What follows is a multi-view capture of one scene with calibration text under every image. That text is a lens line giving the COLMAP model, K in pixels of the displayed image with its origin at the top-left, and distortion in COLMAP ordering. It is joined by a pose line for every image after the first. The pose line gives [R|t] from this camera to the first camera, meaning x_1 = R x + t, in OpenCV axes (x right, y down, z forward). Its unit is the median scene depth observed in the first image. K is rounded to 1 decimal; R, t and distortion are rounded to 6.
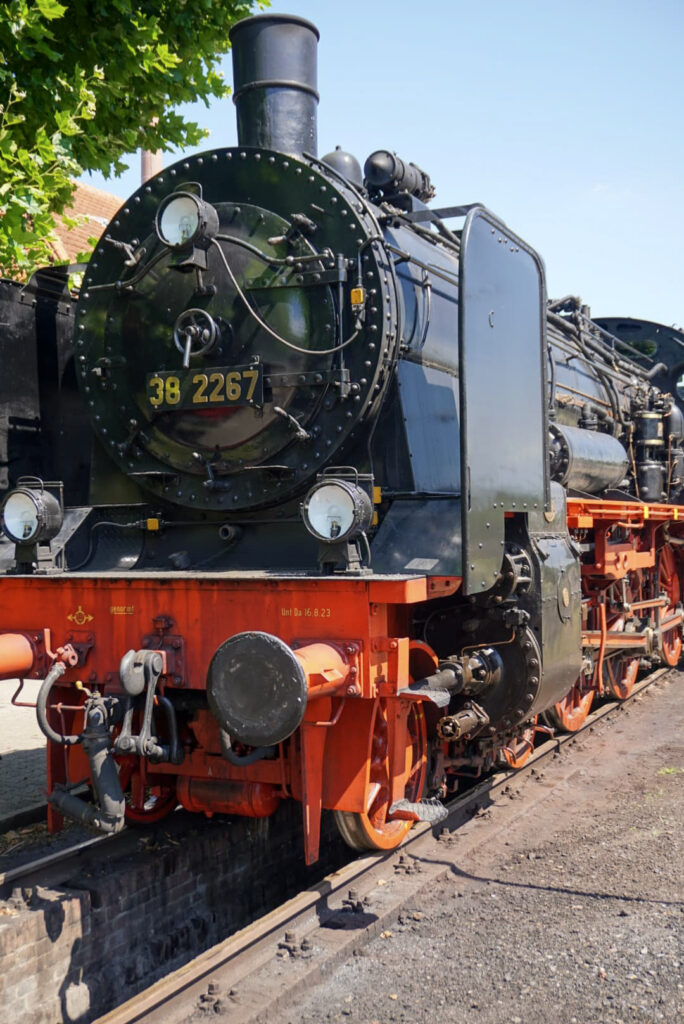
lens RADIAL K [[1155.3, 0, 344.2], [0, 1155.3, 512.3], [0, 0, 1]] dist [0.011141, 0.010801]
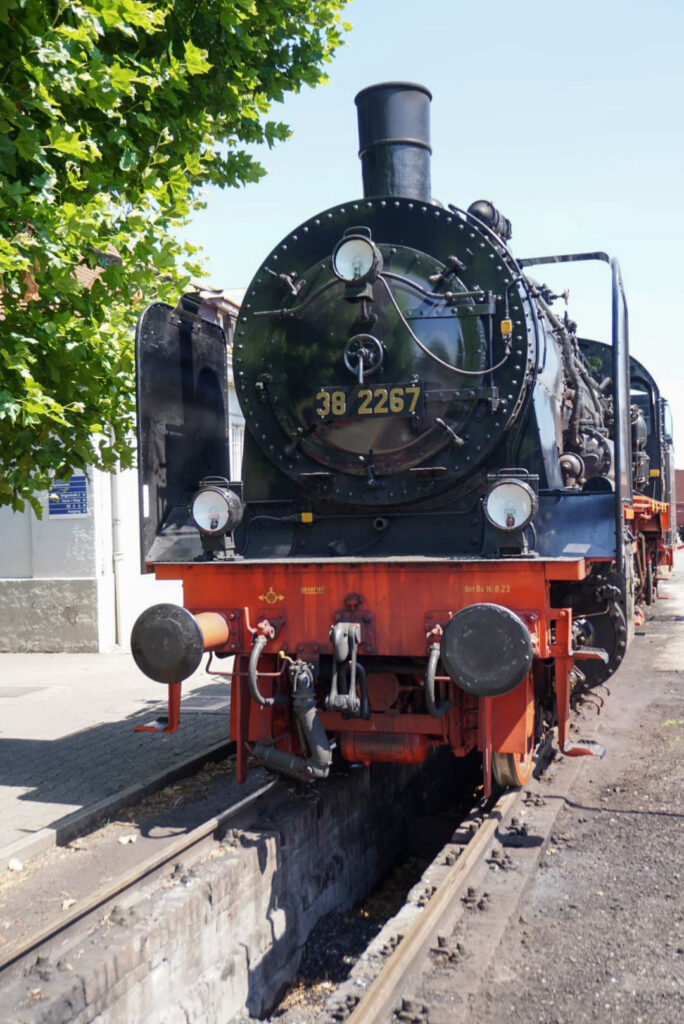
lens RADIAL K [[1087.4, 0, 343.4], [0, 1087.4, 514.0], [0, 0, 1]] dist [0.019047, 0.007900]
pose [[0.990055, -0.005157, 0.140587, -0.310526], [0.004449, 0.999976, 0.005352, 0.001272], [-0.140611, -0.004674, 0.990054, -0.097138]]
